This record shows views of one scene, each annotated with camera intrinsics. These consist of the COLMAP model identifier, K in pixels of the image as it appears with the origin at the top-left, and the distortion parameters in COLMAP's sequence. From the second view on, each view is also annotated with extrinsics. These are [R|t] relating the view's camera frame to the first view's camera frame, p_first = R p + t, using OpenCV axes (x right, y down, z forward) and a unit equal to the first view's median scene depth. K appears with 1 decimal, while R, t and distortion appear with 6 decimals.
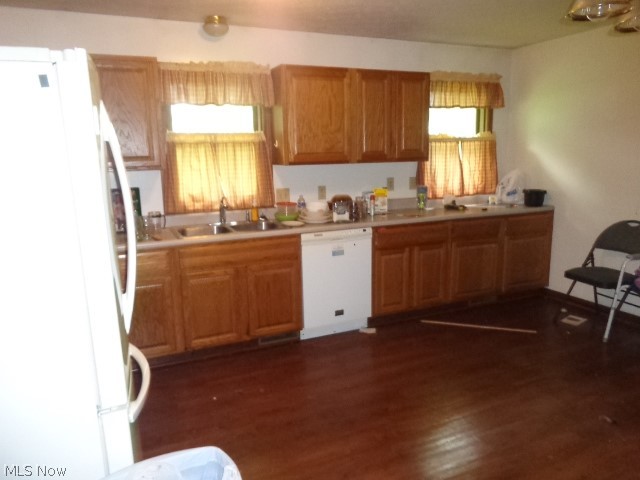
lens RADIAL K [[479.6, 0, 319.8], [0, 479.6, 228.2], [0, 0, 1]] dist [0.071995, 0.000851]
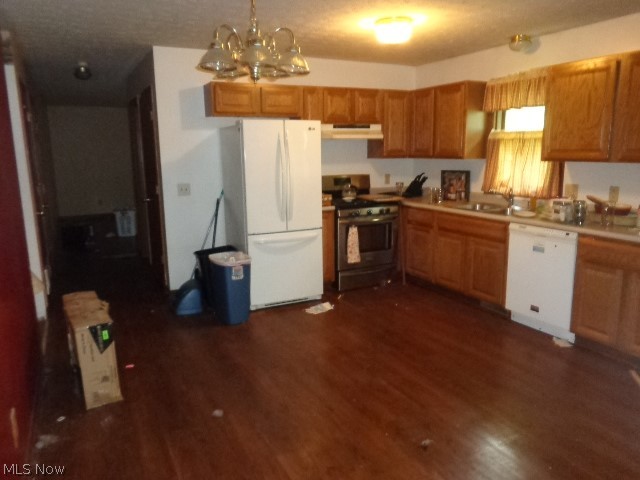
lens RADIAL K [[479.6, 0, 319.8], [0, 479.6, 228.2], [0, 0, 1]] dist [0.071995, 0.000851]
pose [[0.114077, 0.187110, -0.975693, 0.954752], [-0.165721, 0.971928, 0.167012, -0.084904], [0.979552, 0.142641, 0.141883, 0.386512]]
